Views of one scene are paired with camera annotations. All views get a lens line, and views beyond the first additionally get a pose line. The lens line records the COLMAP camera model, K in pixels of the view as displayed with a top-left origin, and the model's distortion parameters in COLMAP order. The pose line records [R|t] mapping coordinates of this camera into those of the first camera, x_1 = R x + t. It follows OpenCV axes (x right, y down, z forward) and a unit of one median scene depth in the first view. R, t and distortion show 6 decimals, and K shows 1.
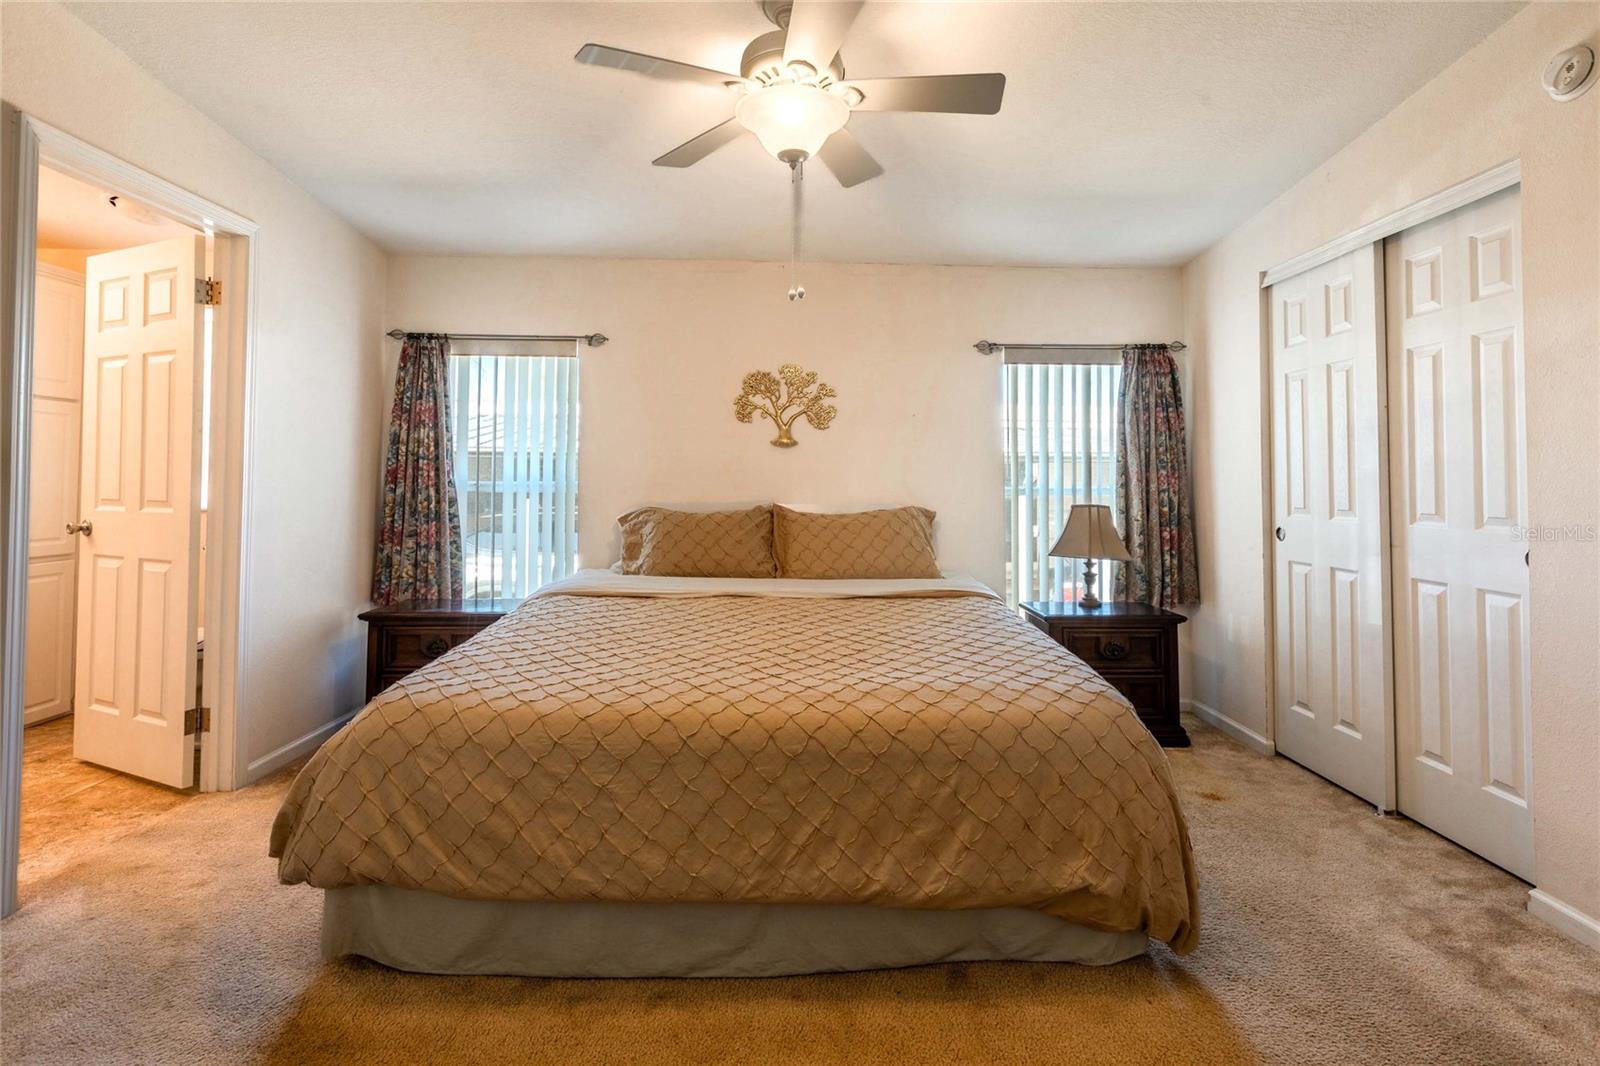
lens RADIAL K [[778.9, 0, 770.6], [0, 778.9, 493.1], [0, 0, 1]] dist [0.003754, -0.000284]
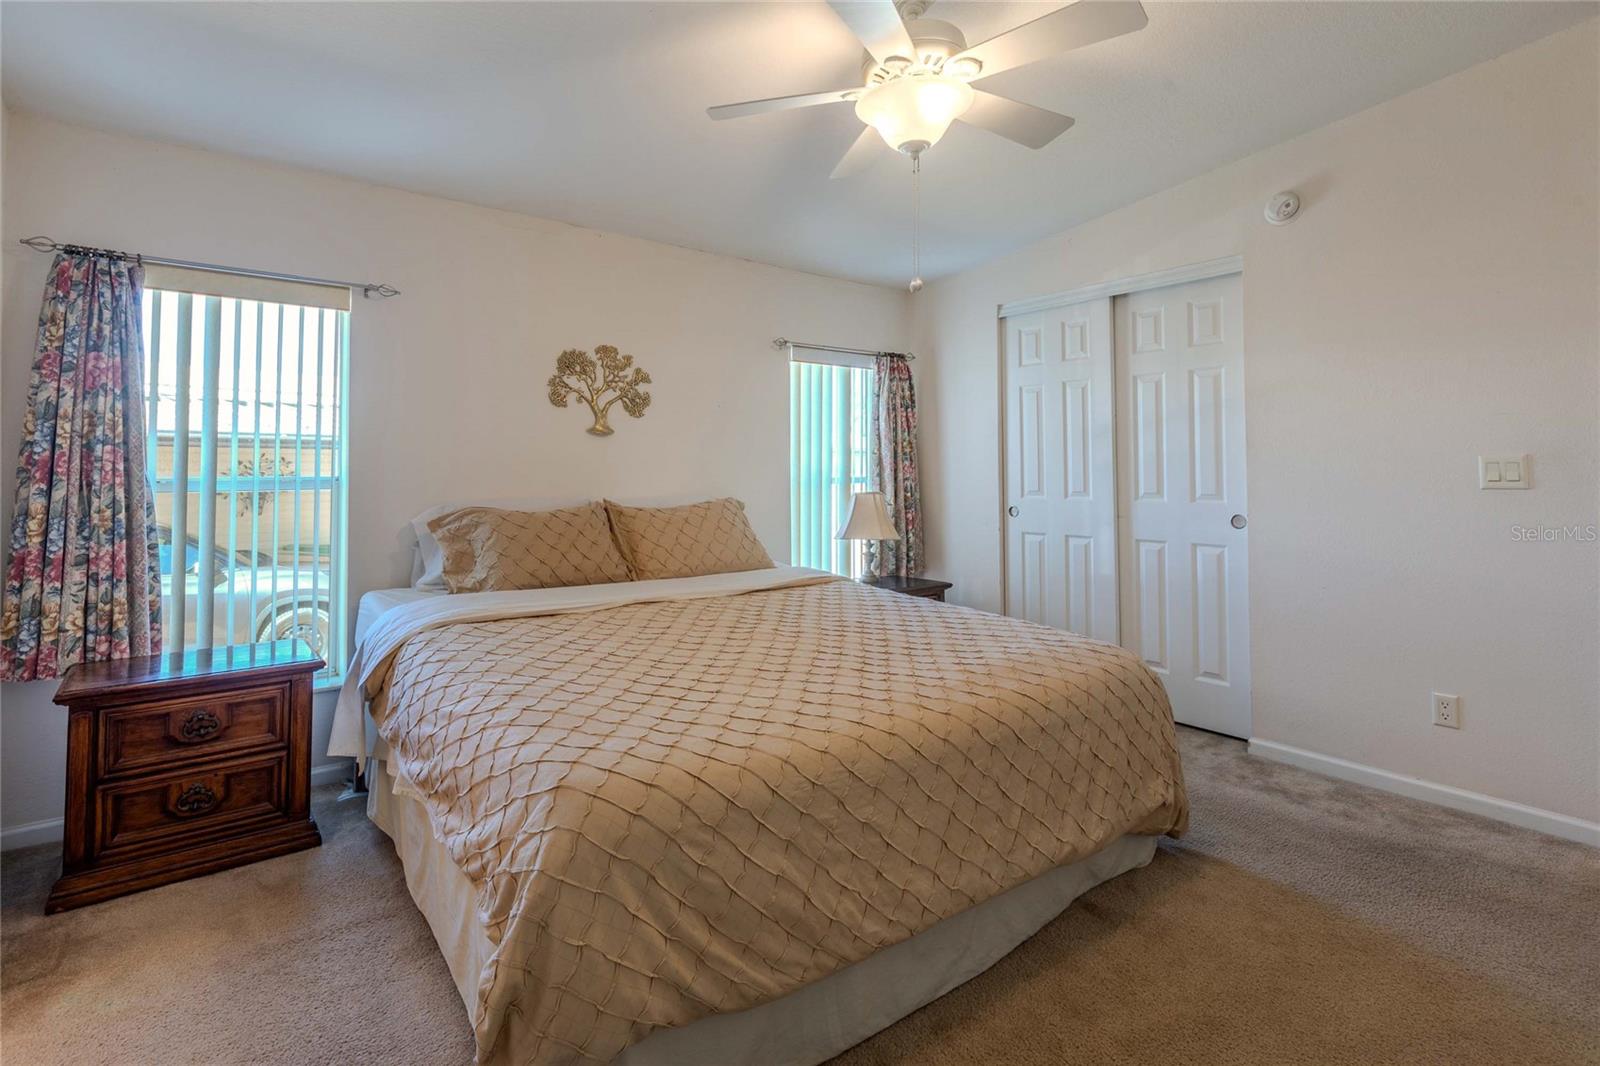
lens RADIAL K [[815.5, 0, 671.2], [0, 815.5, 480.7], [0, 0, 1]] dist [0.005582, 0.000497]
pose [[0.821078, -0.013687, 0.570652, -0.469697], [0.014699, 0.999888, 0.002833, -0.008516], [-0.570626, 0.006062, 0.821187, 0.184153]]
